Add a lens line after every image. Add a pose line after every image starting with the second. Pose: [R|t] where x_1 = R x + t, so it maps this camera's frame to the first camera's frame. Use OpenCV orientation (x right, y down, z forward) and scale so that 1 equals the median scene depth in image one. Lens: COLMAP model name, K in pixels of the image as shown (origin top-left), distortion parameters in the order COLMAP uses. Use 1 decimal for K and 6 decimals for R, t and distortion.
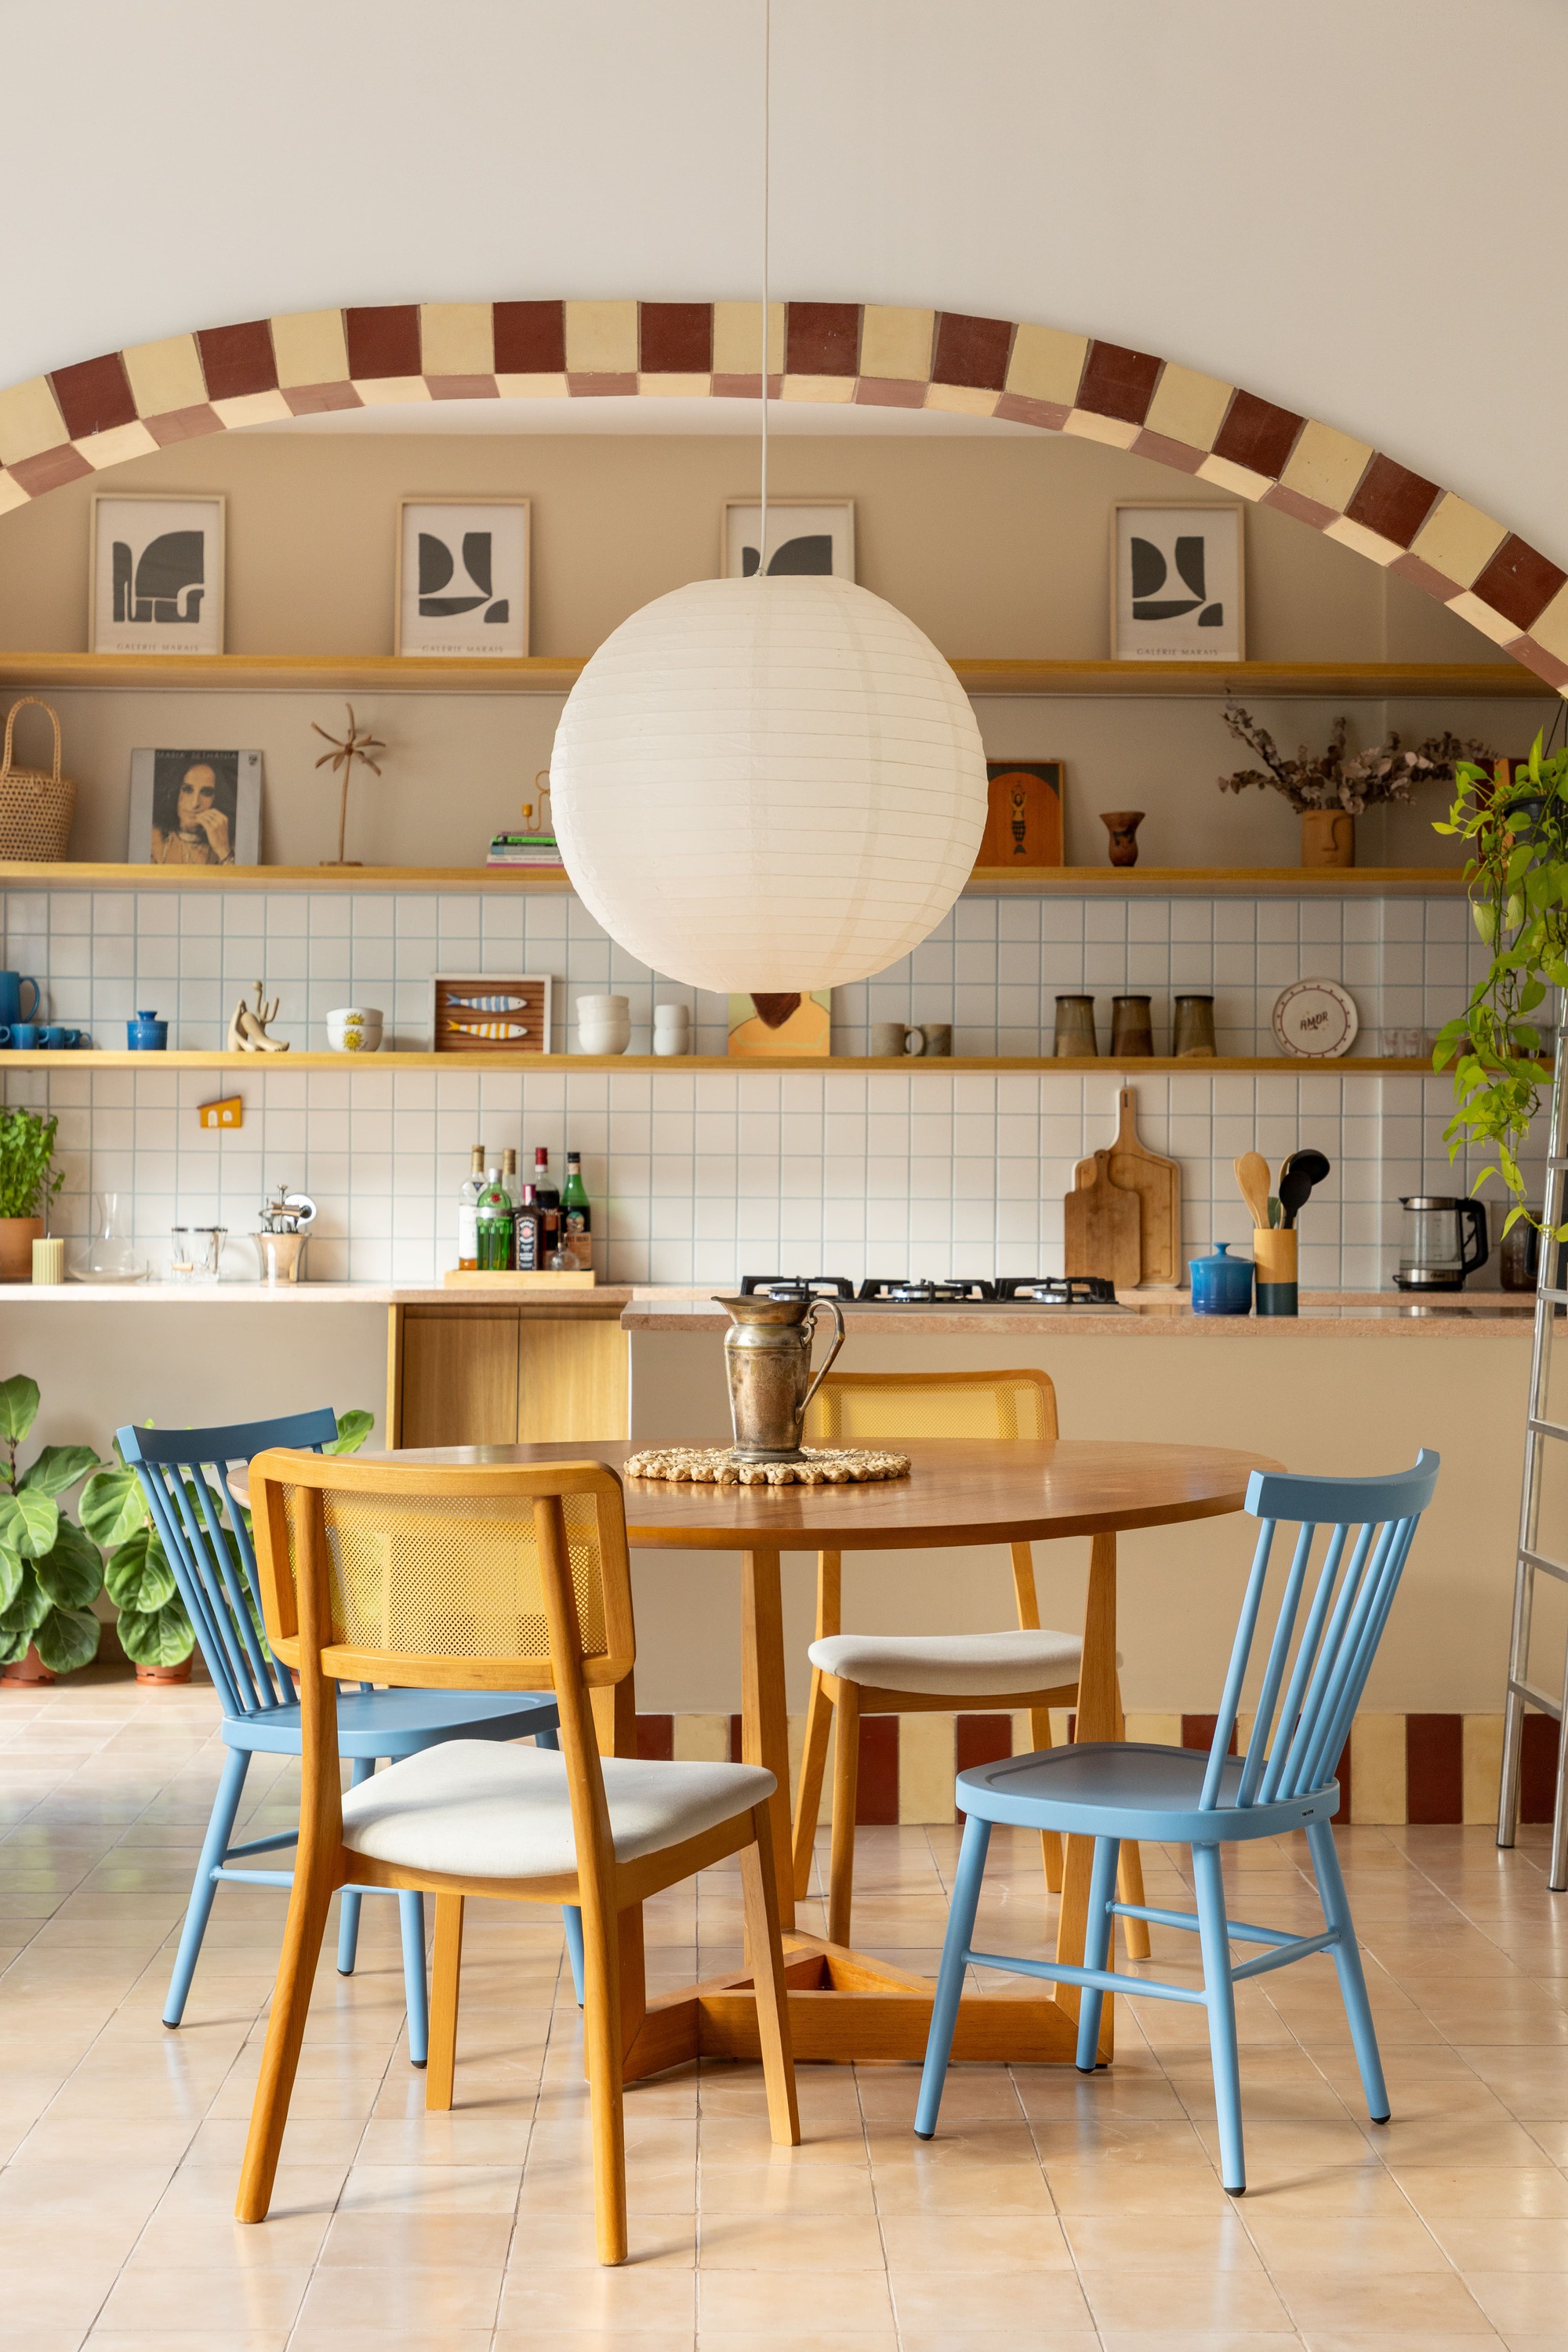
lens RADIAL K [[3727.2, 0, 782.5], [0, 3727.2, 1106.4], [0, 0, 1]] dist [0.085044, -0.089466]
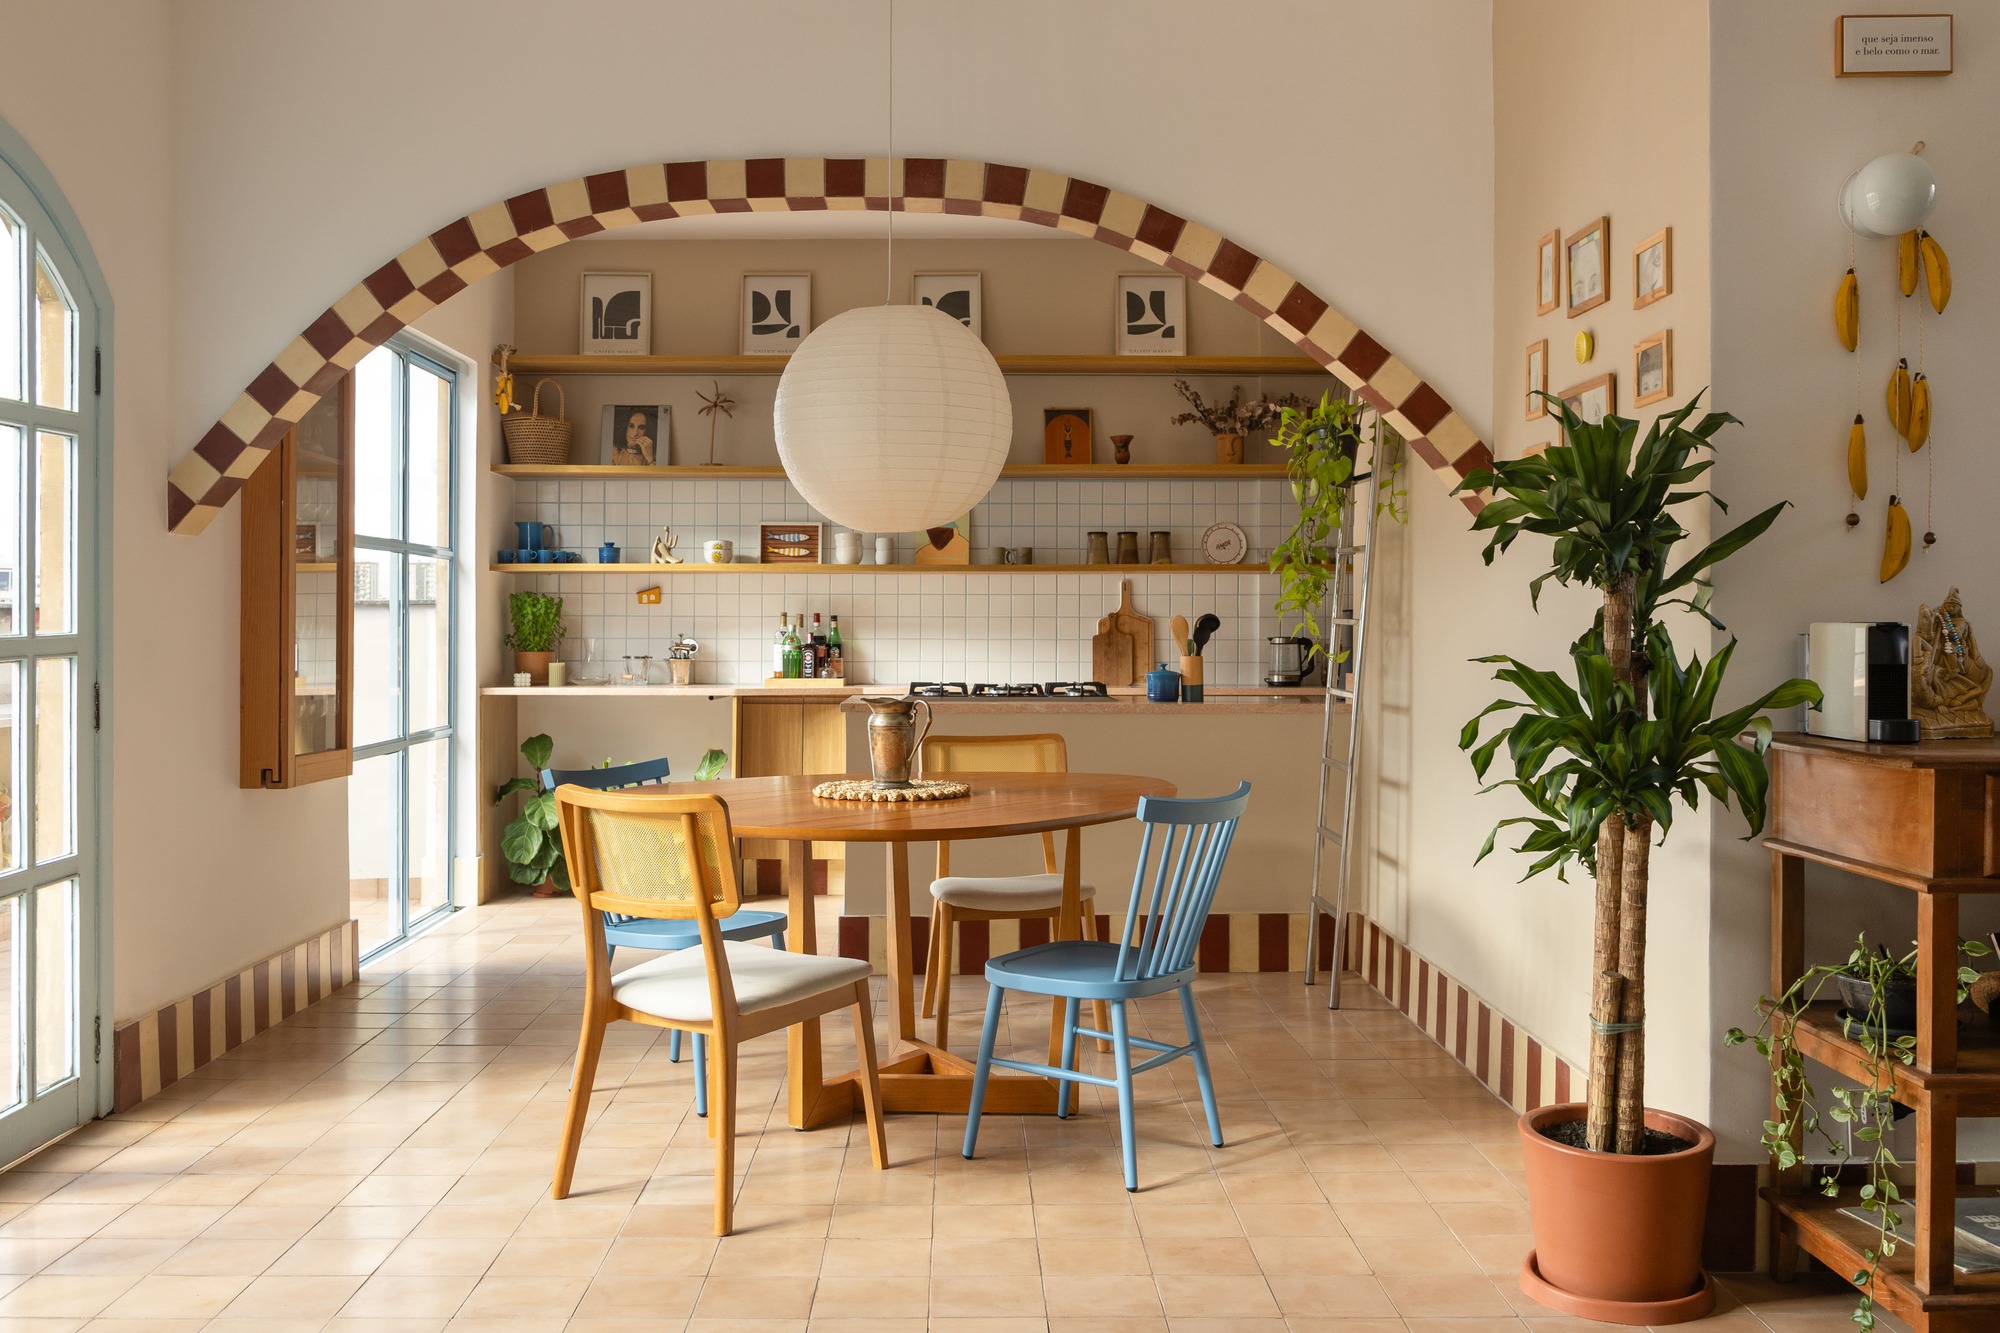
lens RADIAL K [[1871.4, 0, 998.2], [0, 1871.4, 593.9], [0, 0, 1]] dist [-0.009260, -0.003329]
pose [[0.999988, -0.004583, -0.001625, 0.029400], [0.004589, 0.999982, 0.003812, -0.002077], [0.001607, -0.003819, 0.999991, 0.046977]]
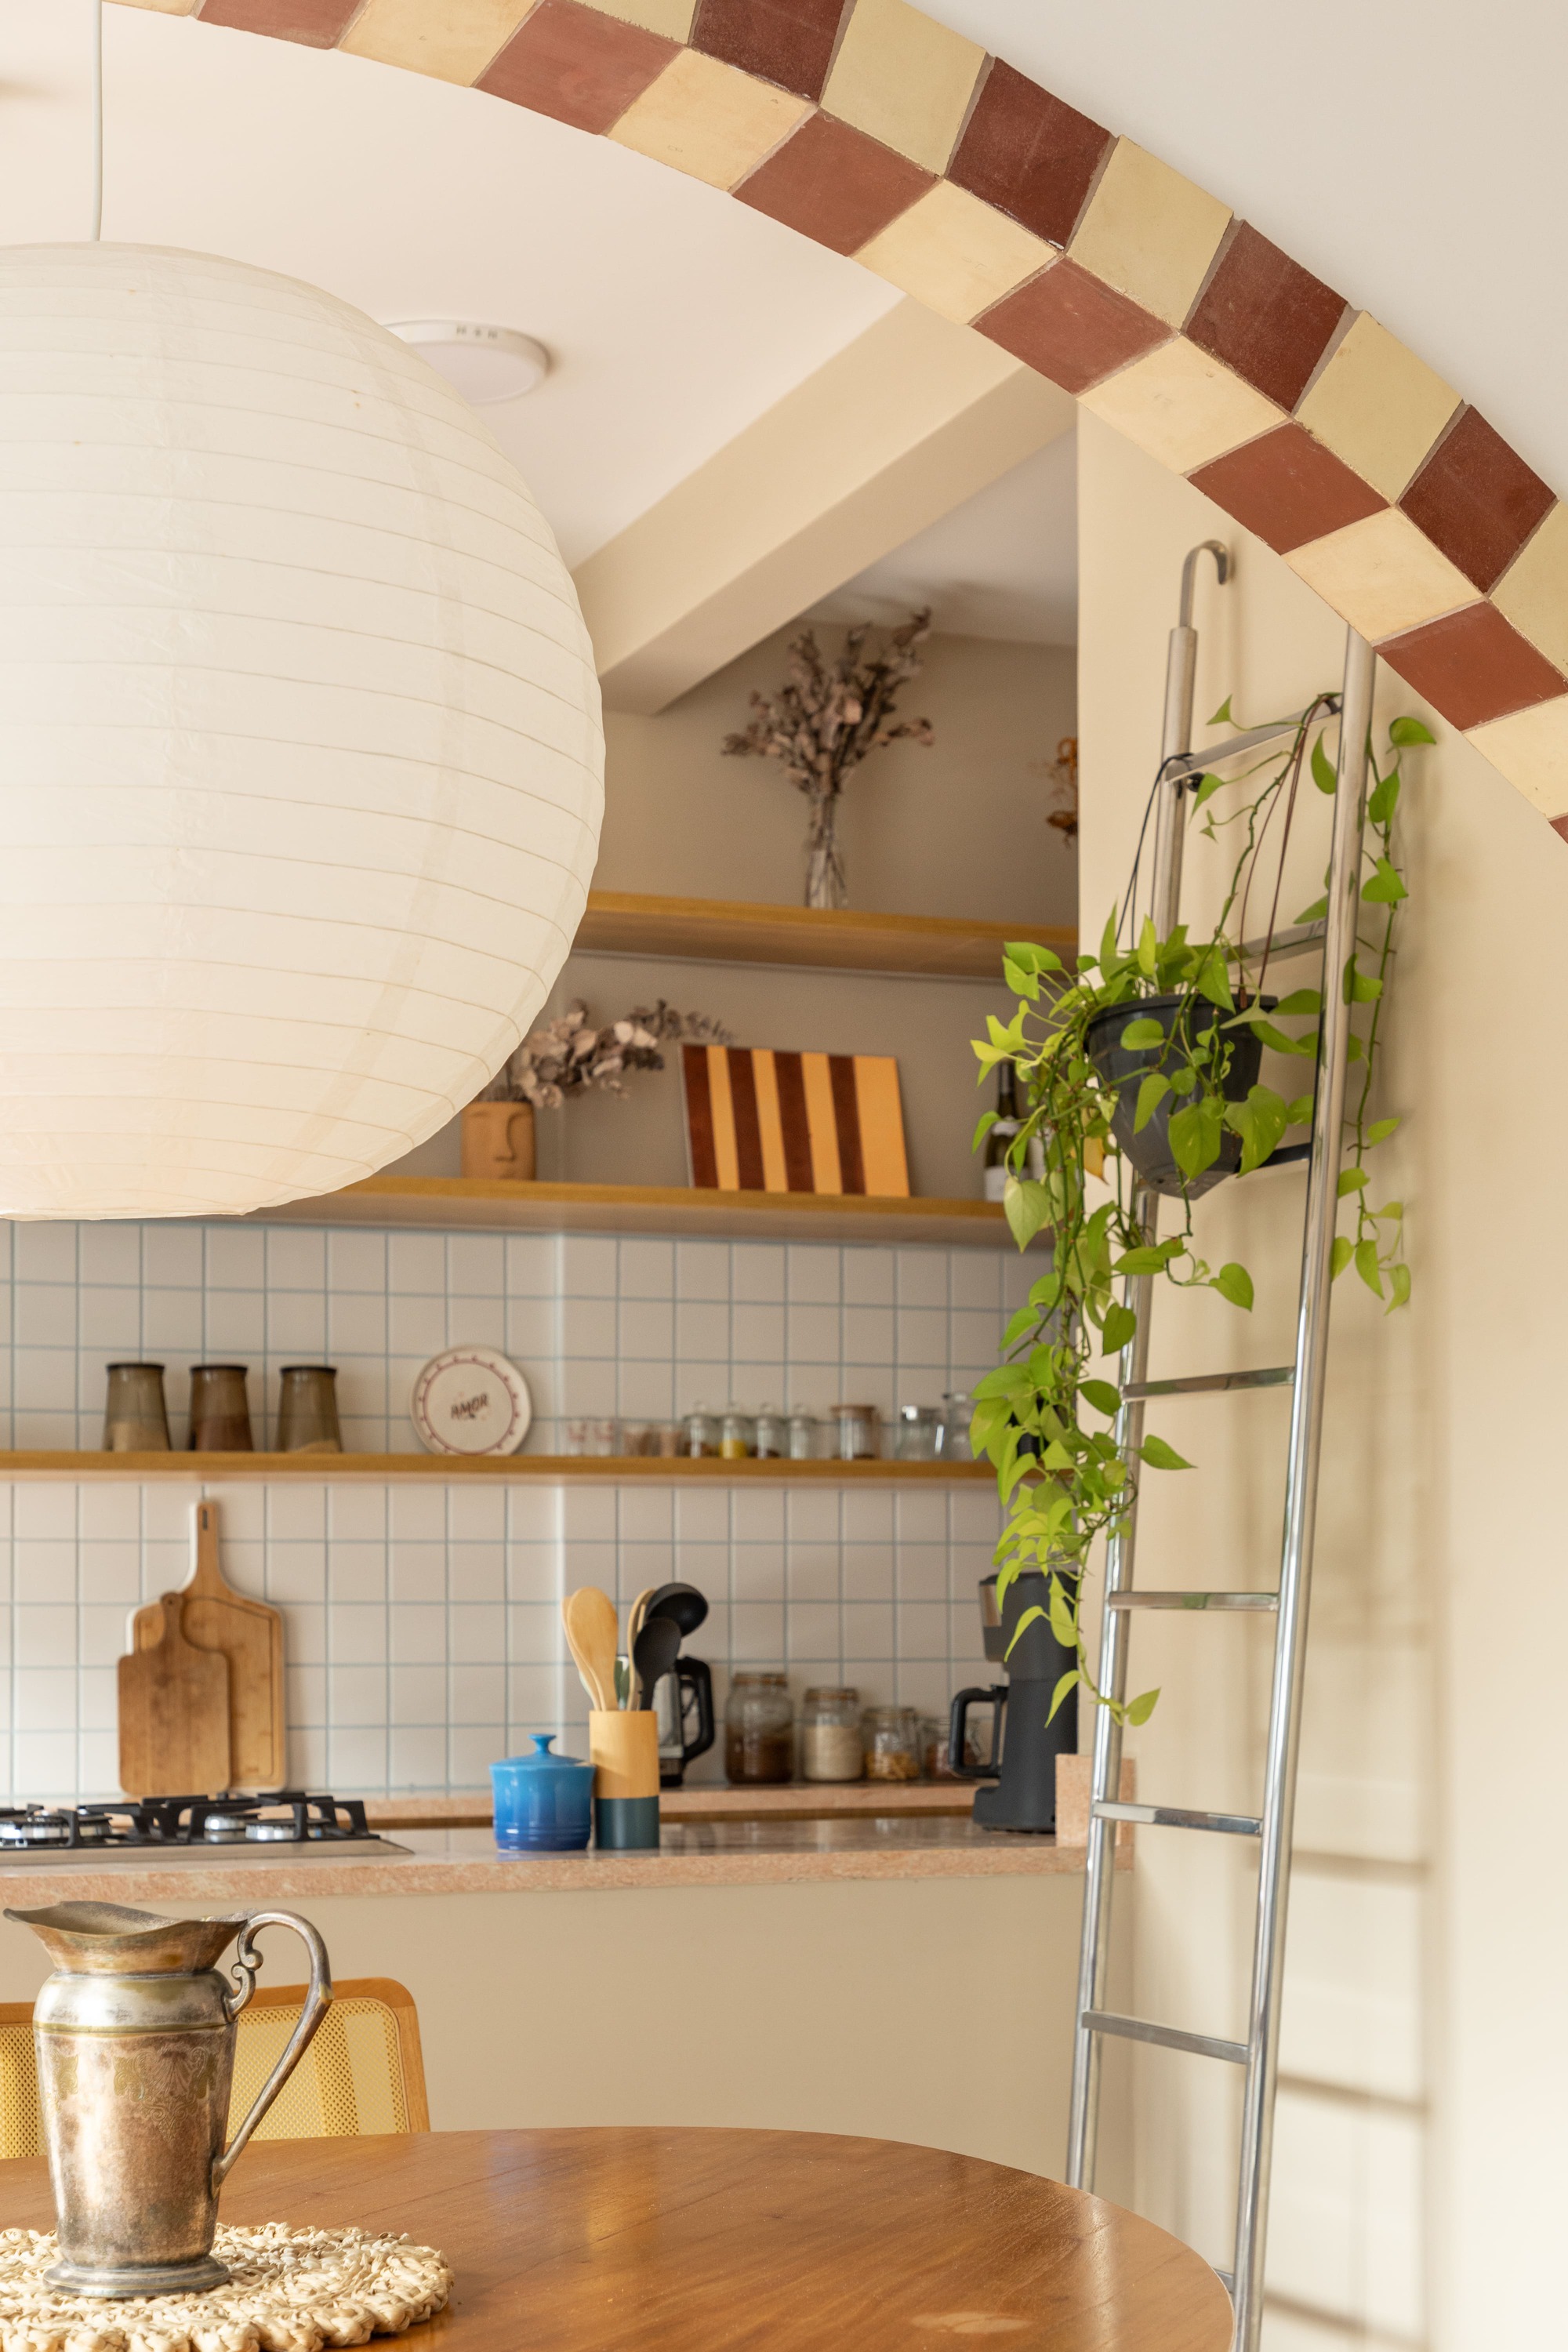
lens RADIAL K [[3695.1, 0, 781.7], [0, 3695.1, 1584.1], [0, 0, 1]] dist [-0.013428, 0.102552]
pose [[0.934138, -0.005396, 0.356872, -0.051362], [0.003365, 0.999974, 0.006312, 0.006366], [-0.356897, -0.004695, 0.934132, 0.335639]]
